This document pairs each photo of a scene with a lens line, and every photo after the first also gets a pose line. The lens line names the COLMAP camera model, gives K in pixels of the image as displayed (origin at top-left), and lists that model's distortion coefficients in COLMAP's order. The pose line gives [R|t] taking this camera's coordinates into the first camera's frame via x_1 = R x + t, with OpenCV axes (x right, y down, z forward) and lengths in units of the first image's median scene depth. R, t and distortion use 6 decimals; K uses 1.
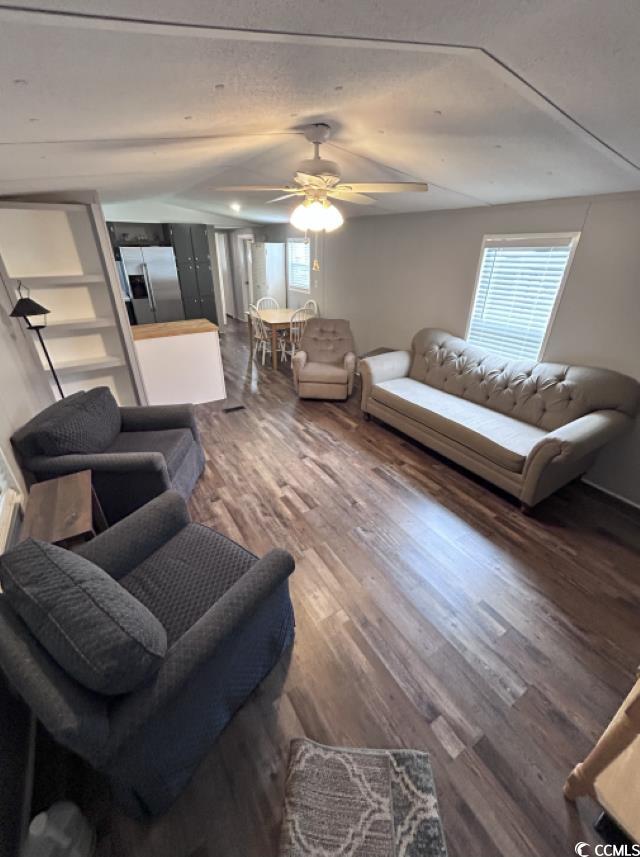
lens RADIAL K [[353.4, 0, 320.0], [0, 353.4, 428.5], [0, 0, 1]] dist [-0.000927, -0.000164]
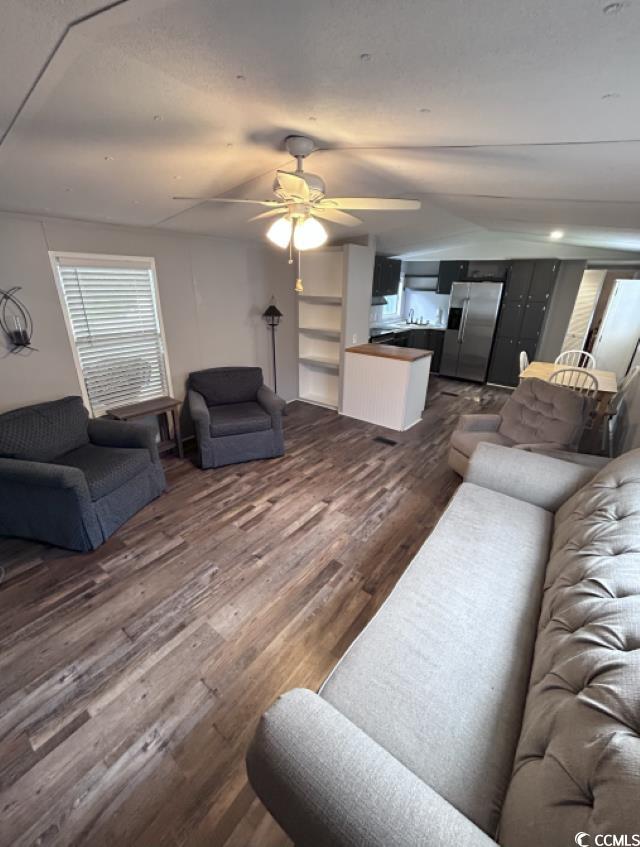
lens RADIAL K [[351.2, 0, 320.0], [0, 351.2, 423.5], [0, 0, 1]] dist [-0.002797, 0.000630]
pose [[0.344025, 0.352686, -0.870207, 0.699495], [-0.453014, 0.874123, 0.175179, -0.255505], [0.822450, 0.333950, 0.460492, 0.579416]]
